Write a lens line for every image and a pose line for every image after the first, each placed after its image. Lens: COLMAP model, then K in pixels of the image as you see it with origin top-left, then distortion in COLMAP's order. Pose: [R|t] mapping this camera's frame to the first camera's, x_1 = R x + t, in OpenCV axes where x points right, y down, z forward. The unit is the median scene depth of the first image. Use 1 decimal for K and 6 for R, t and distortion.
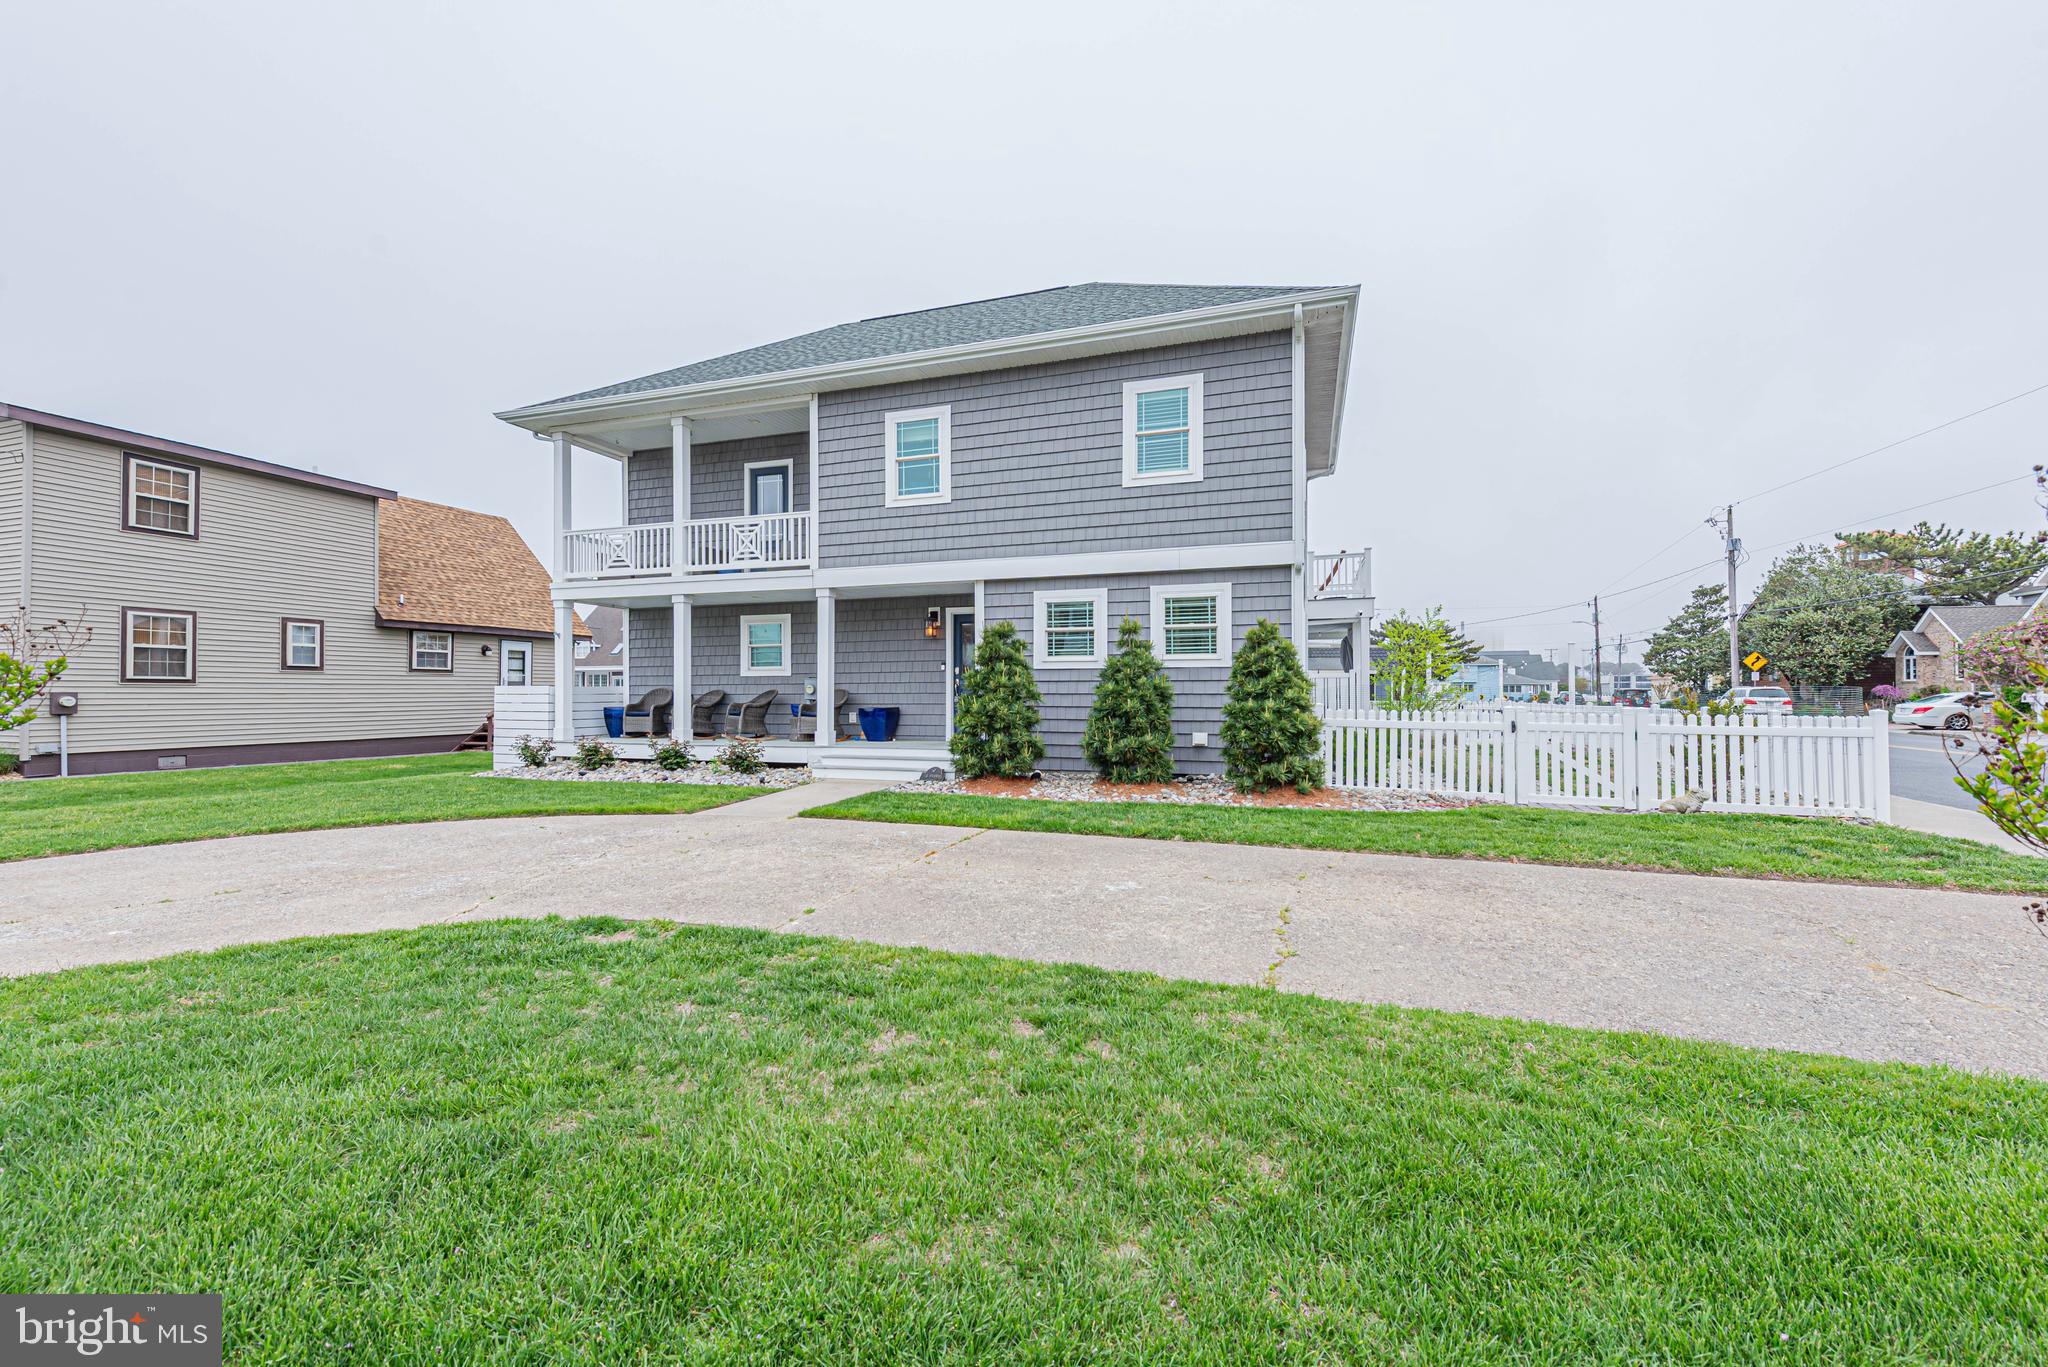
lens RADIAL K [[819.3, 0, 1026.7], [0, 819.3, 684.3], [0, 0, 1]] dist [0.010356, -0.001542]
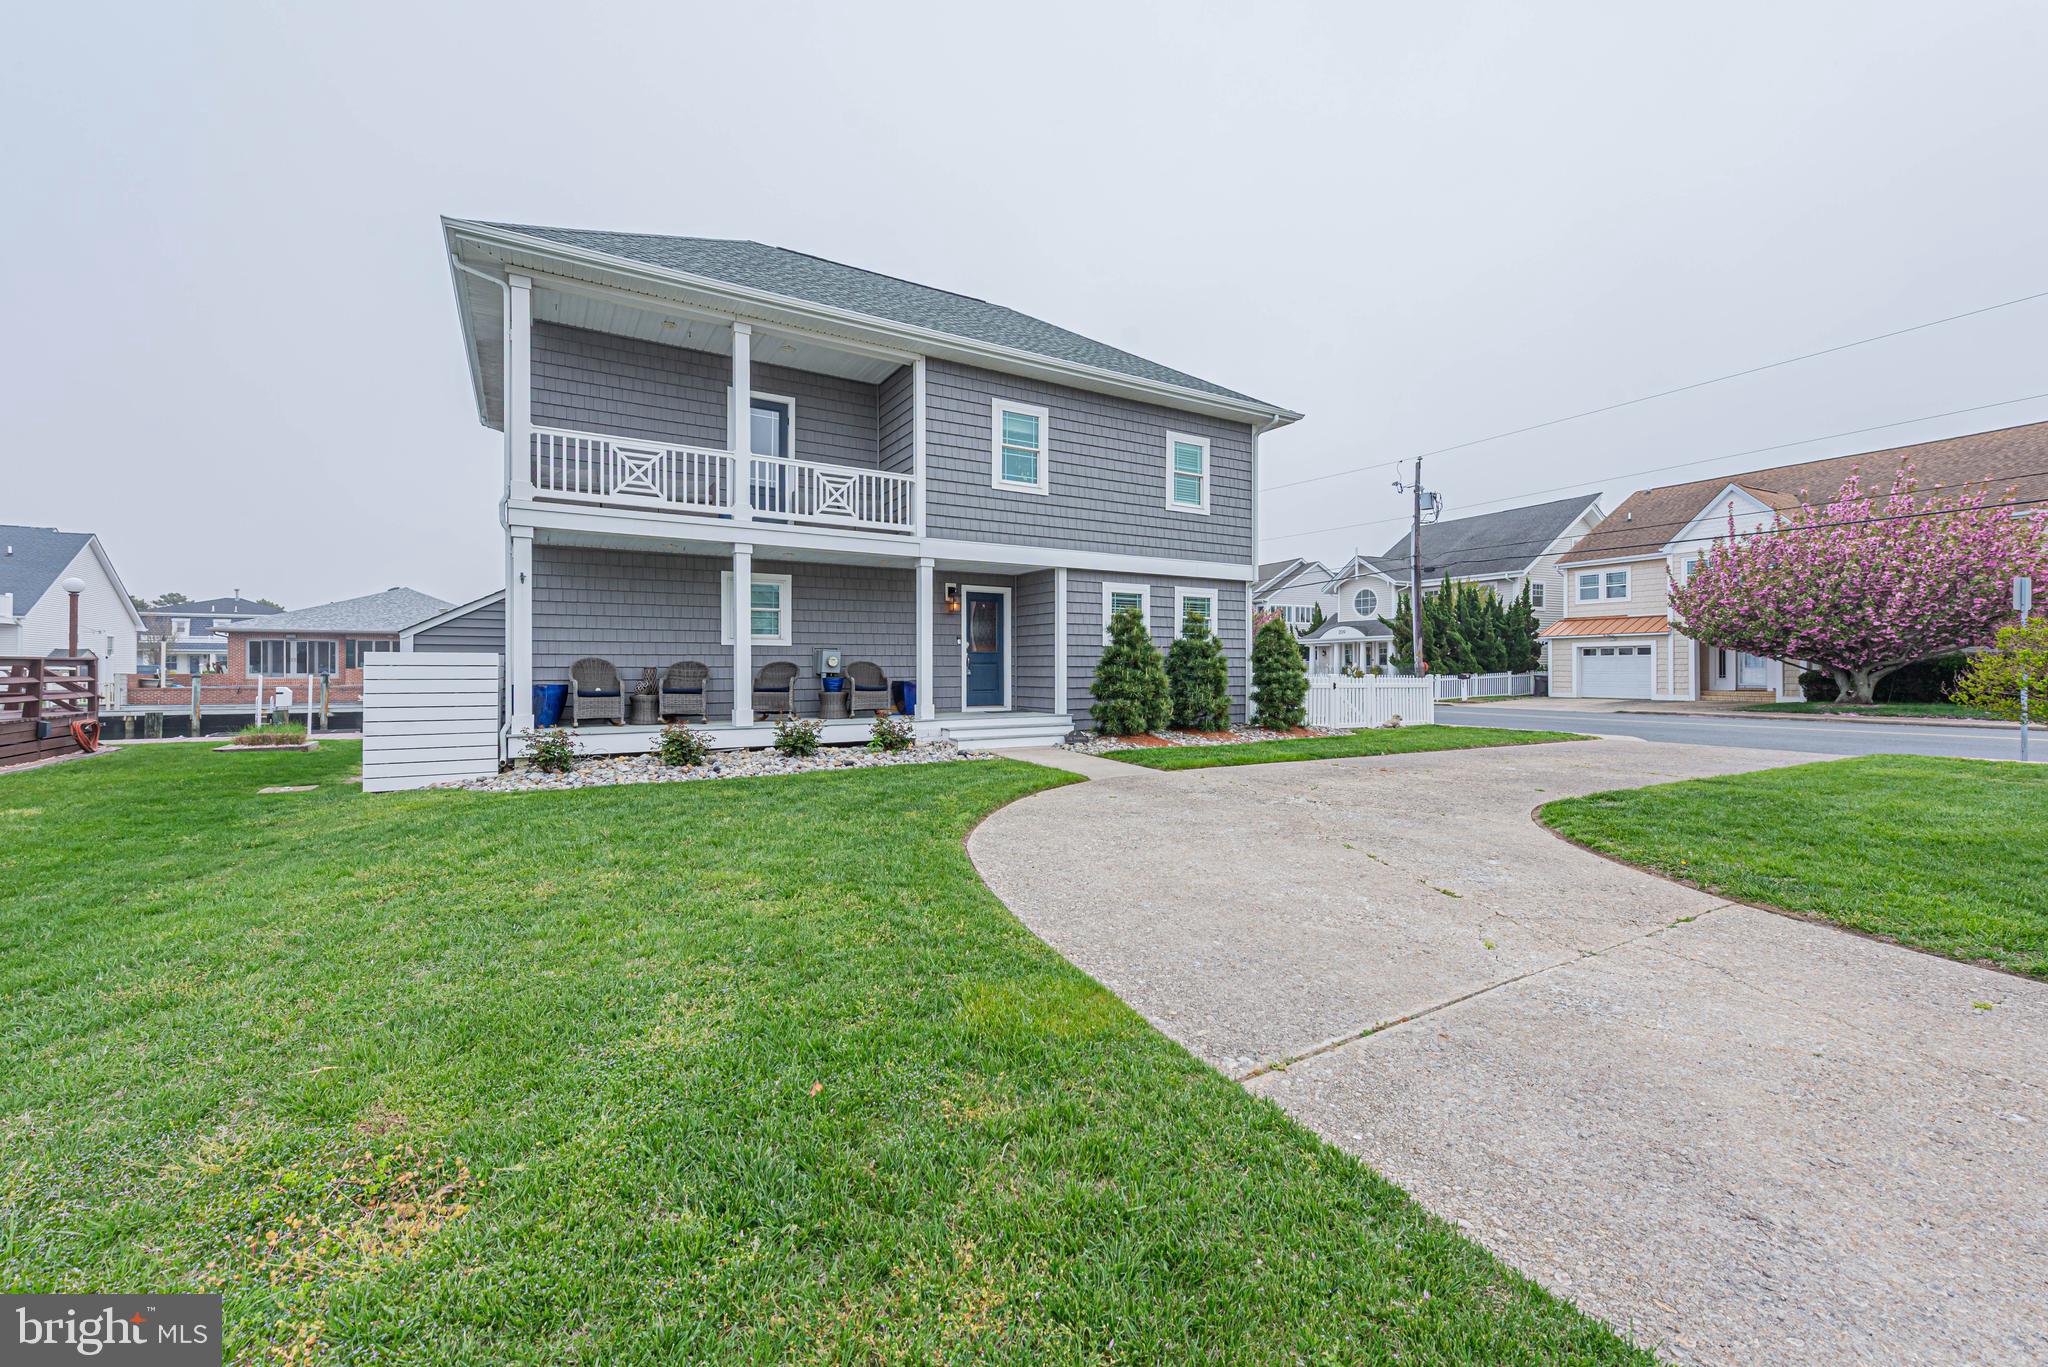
lens RADIAL K [[819.3, 0, 978.8], [0, 819.3, 662.2], [0, 0, 1]] dist [0.010356, -0.001542]
pose [[0.661684, 0.006439, 0.749756, -0.934895], [-0.009796, 0.999952, 0.000057, 0.006028], [-0.749719, -0.007383, 0.661715, 0.310283]]
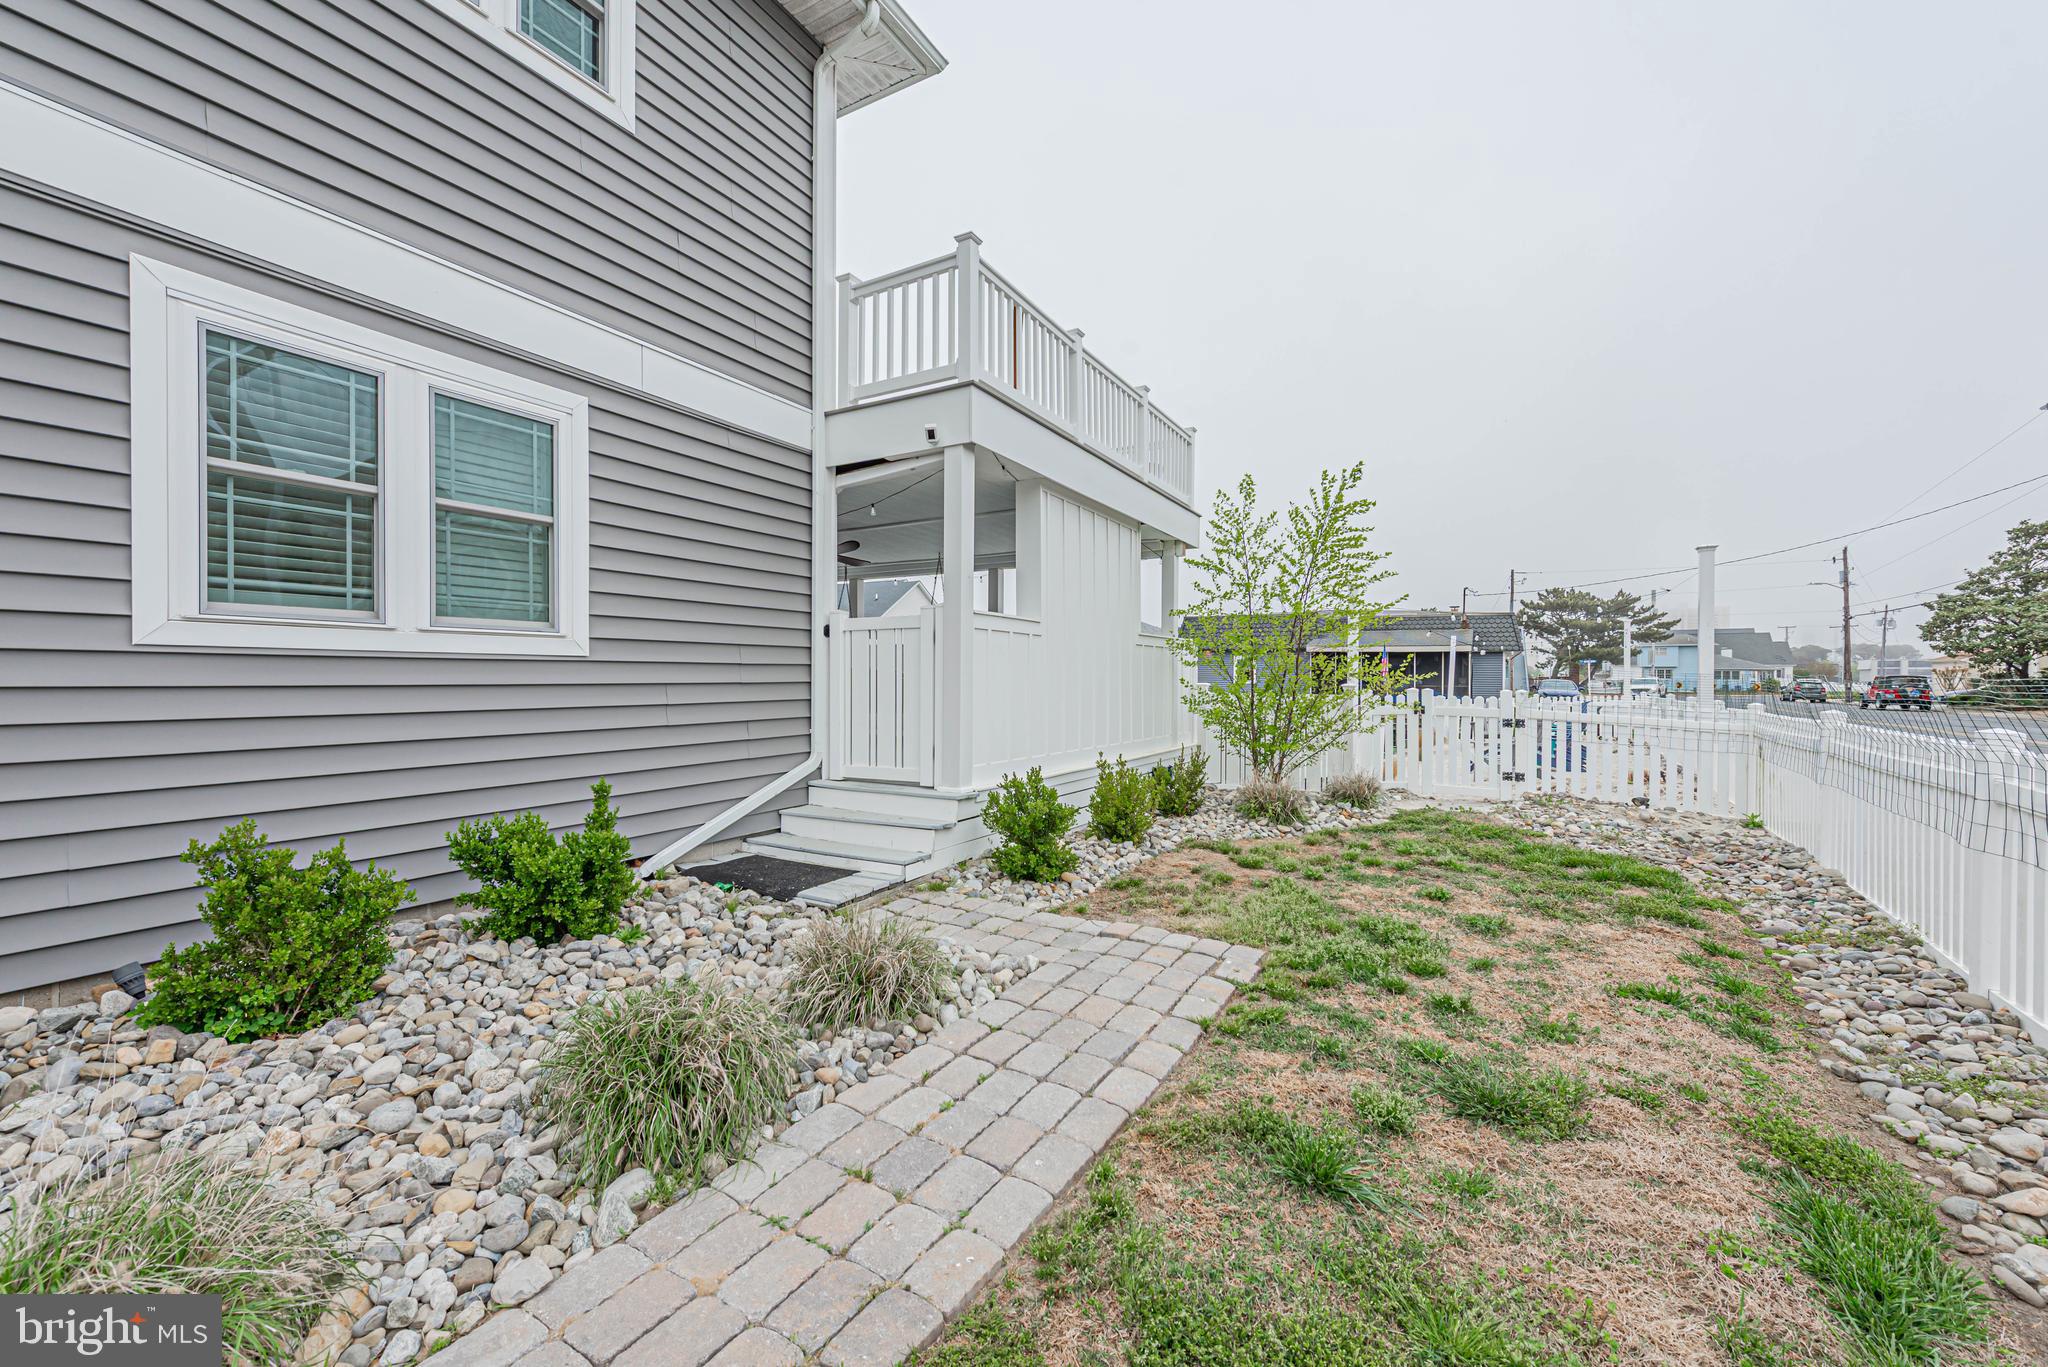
lens RADIAL K [[819.3, 0, 1043.8], [0, 819.3, 683.9], [0, 0, 1]] dist [0.010356, -0.001542]
pose [[0.985367, 0.006960, -0.170306, 0.656794], [-0.003716, 0.999806, 0.019361, 0.009192], [0.170407, -0.018445, 0.985201, 0.877234]]
